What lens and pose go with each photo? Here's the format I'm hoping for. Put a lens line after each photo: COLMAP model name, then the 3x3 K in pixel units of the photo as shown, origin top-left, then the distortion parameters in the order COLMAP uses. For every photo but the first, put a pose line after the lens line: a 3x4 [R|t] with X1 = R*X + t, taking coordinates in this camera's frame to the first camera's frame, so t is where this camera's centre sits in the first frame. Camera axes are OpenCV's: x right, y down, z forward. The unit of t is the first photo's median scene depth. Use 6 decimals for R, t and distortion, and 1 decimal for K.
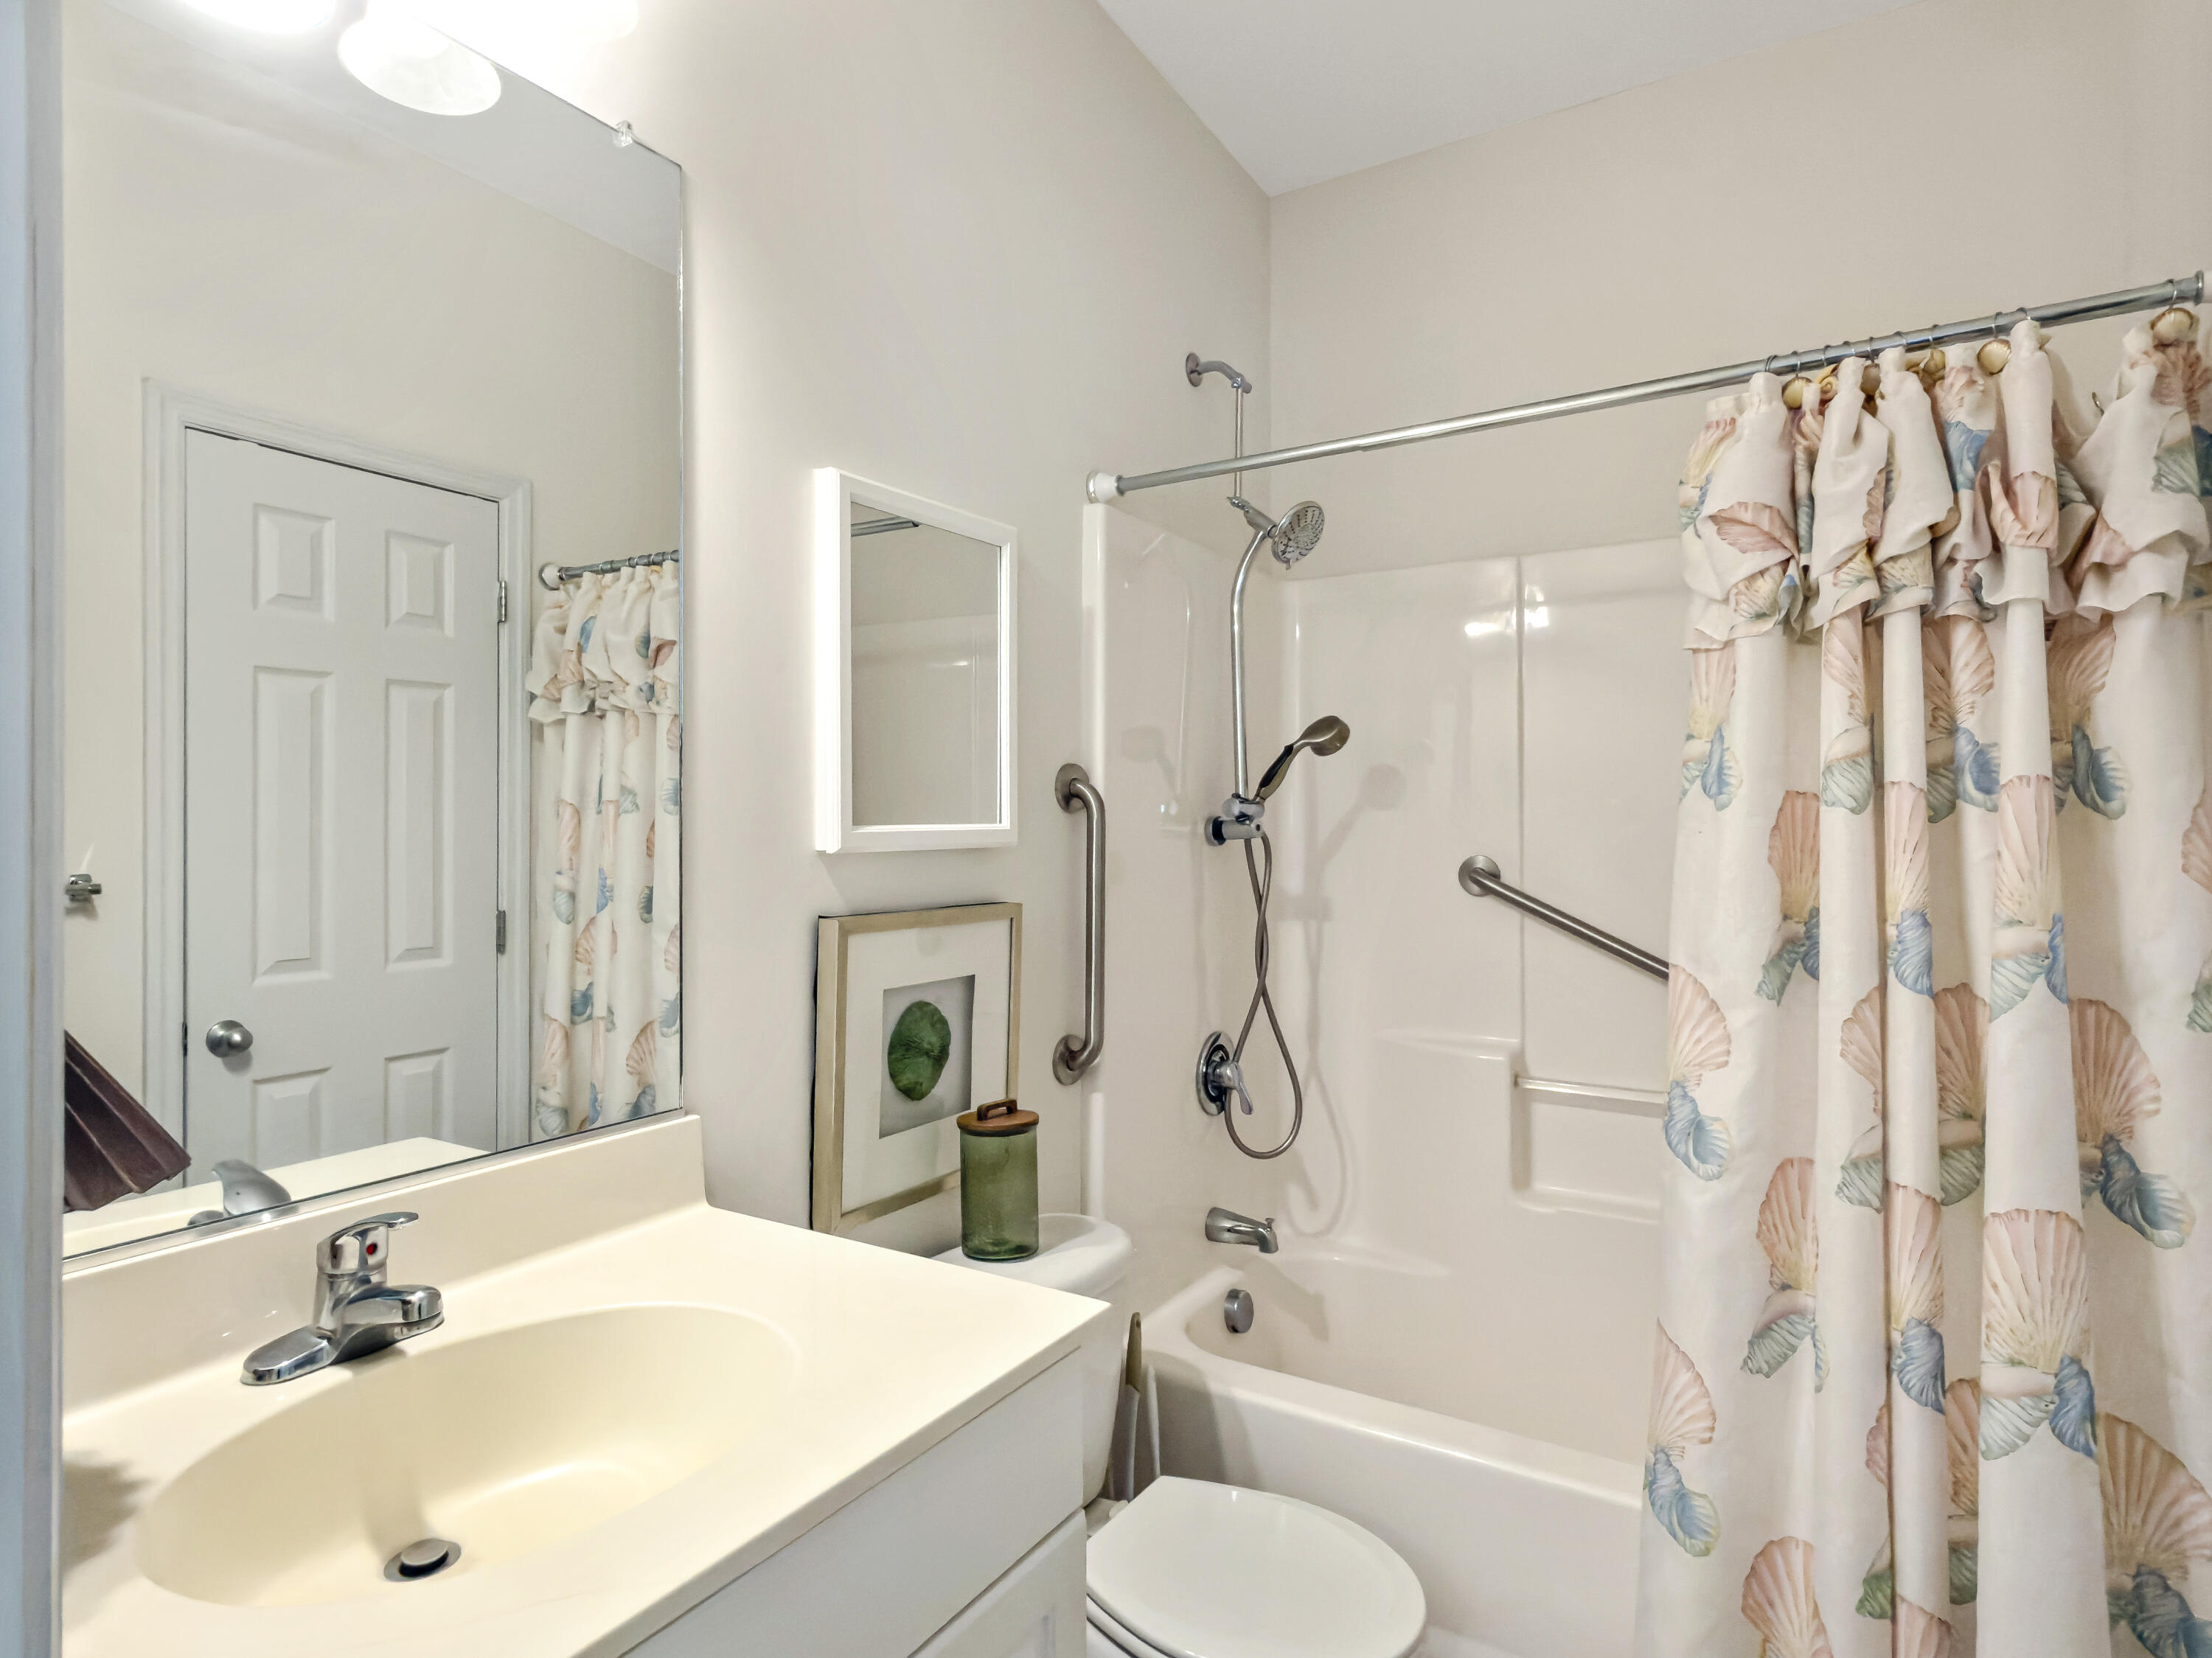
lens RADIAL K [[1184.3, 0, 1109.5], [0, 1184.3, 823.9], [0, 0, 1]] dist [0.005488, 0.000393]
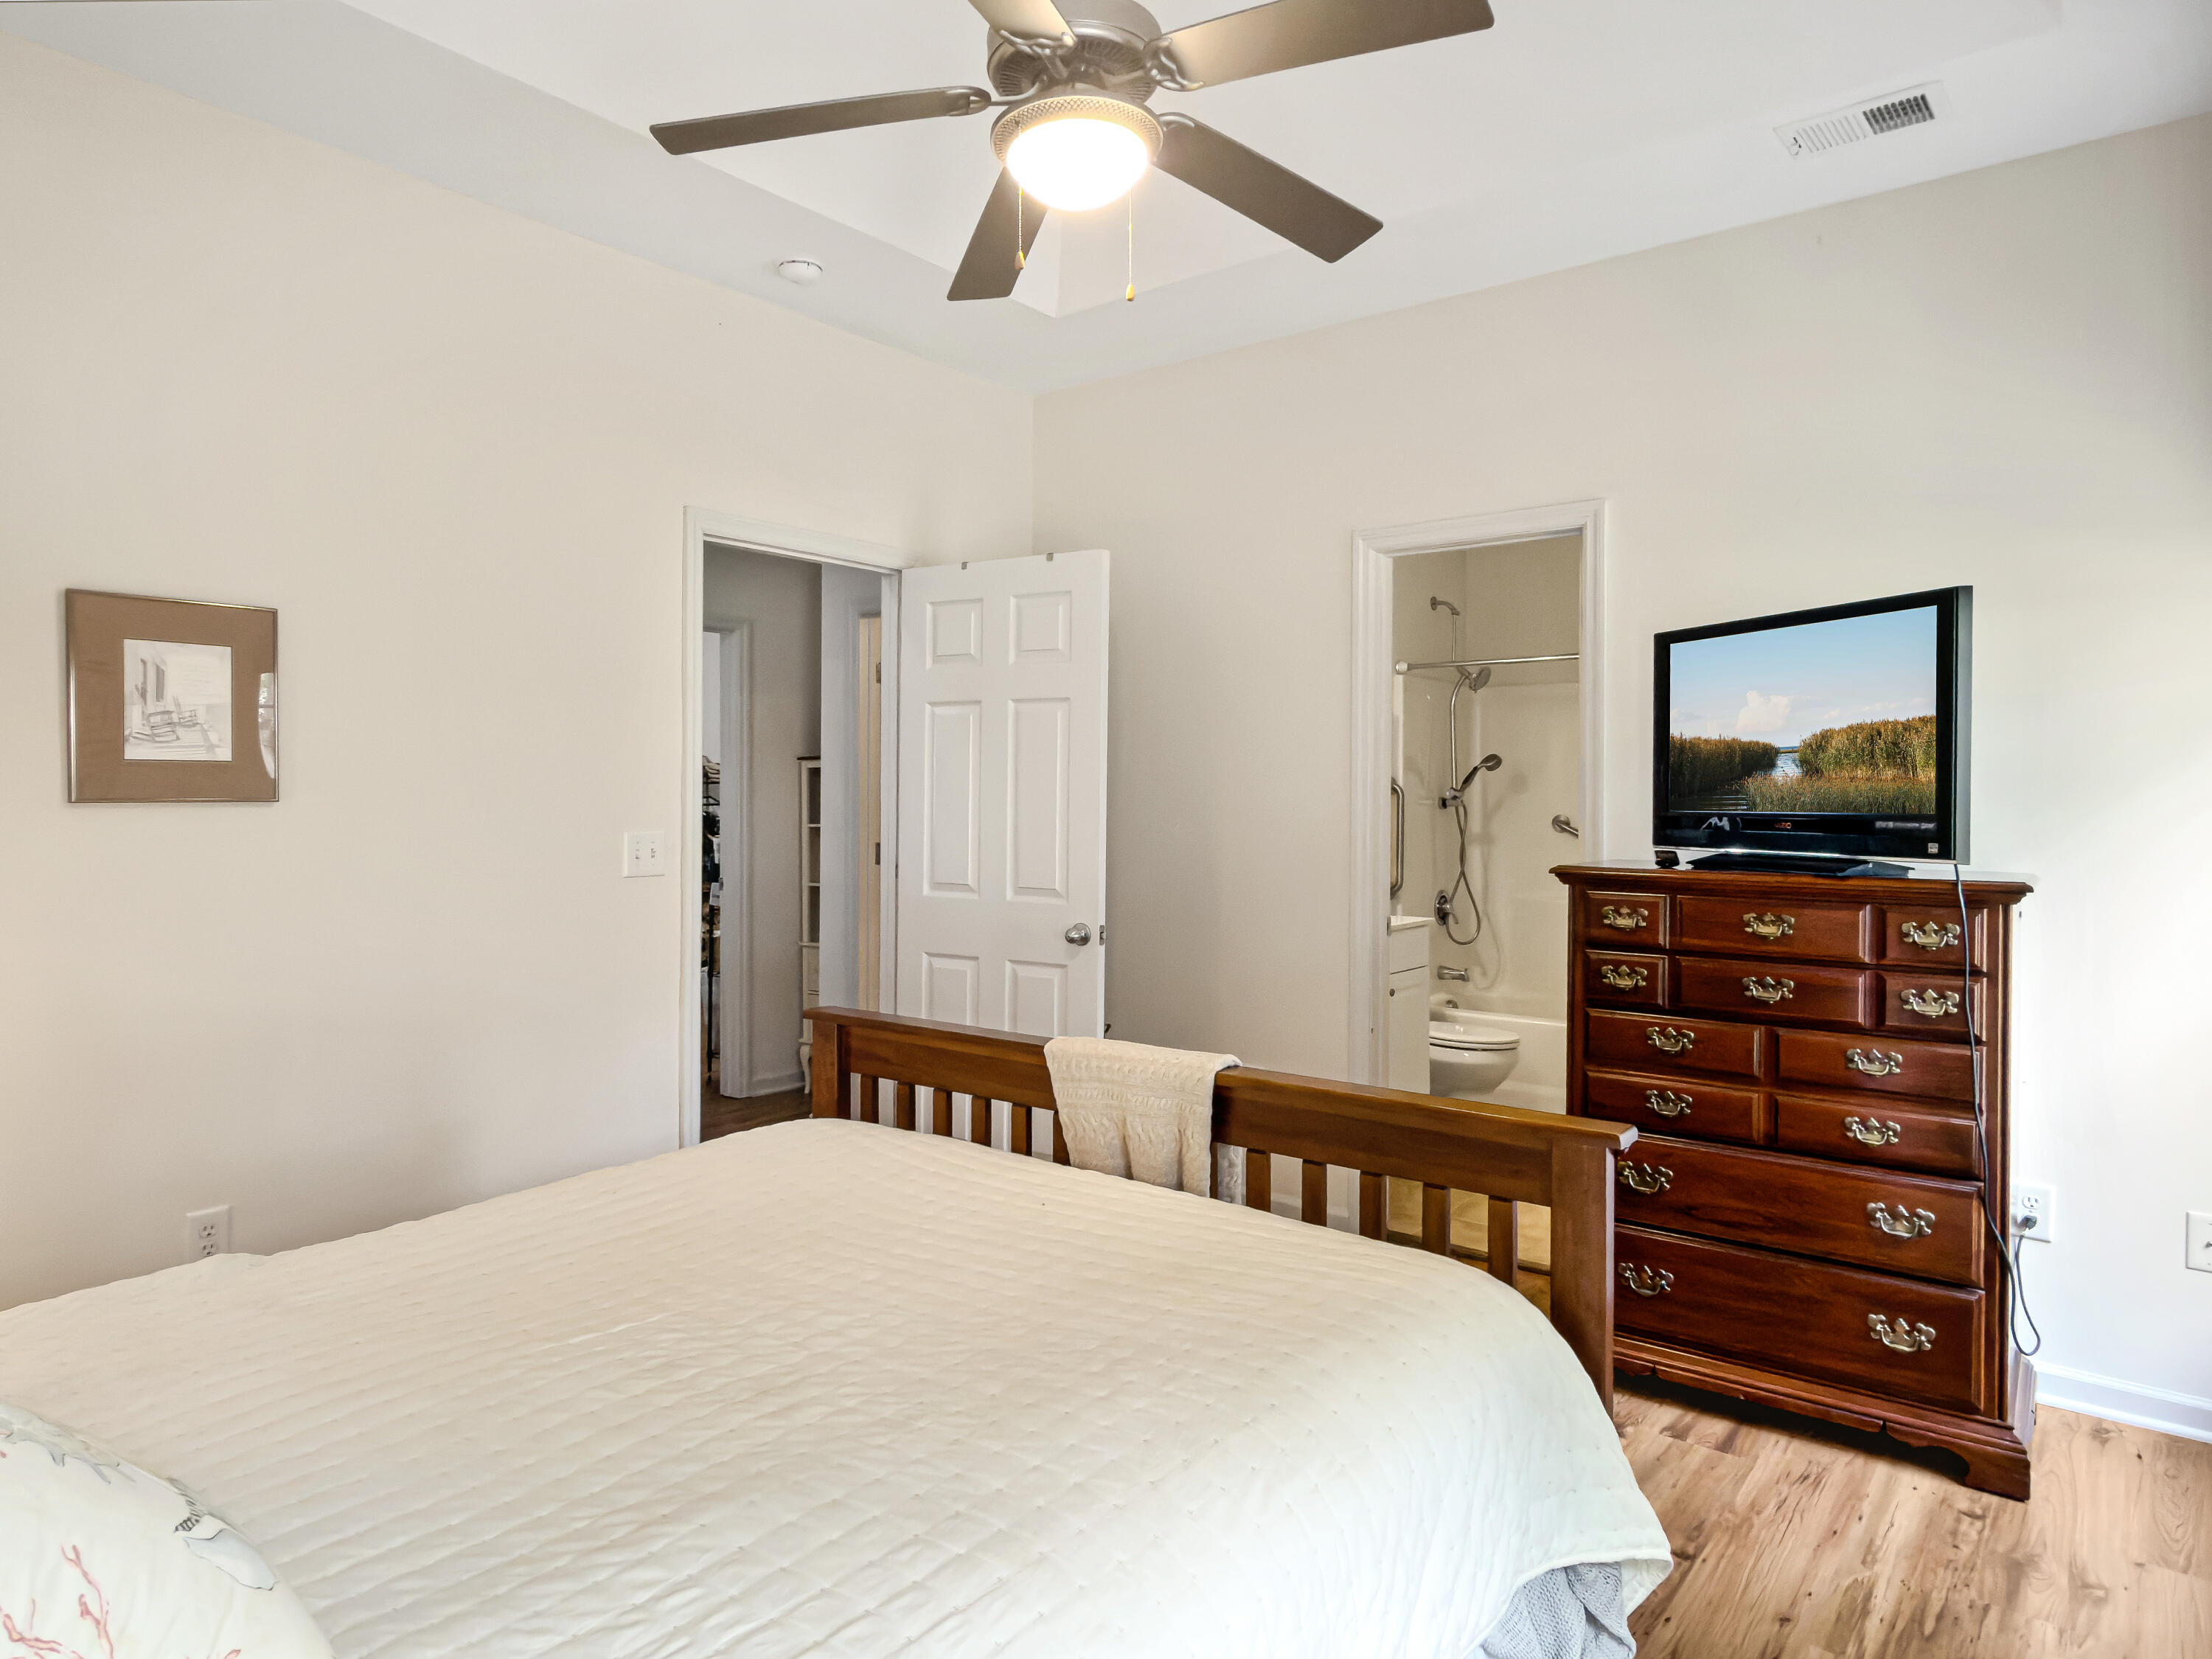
lens RADIAL K [[1345.7, 0, 1117.0], [0, 1345.7, 813.0], [0, 0, 1]] dist [0.003694, 0.000733]
pose [[0.995409, 0.003443, -0.095654, -0.291518], [-0.002237, 0.999917, 0.012710, -0.007084], [0.095690, -0.012438, 0.995333, -1.673749]]
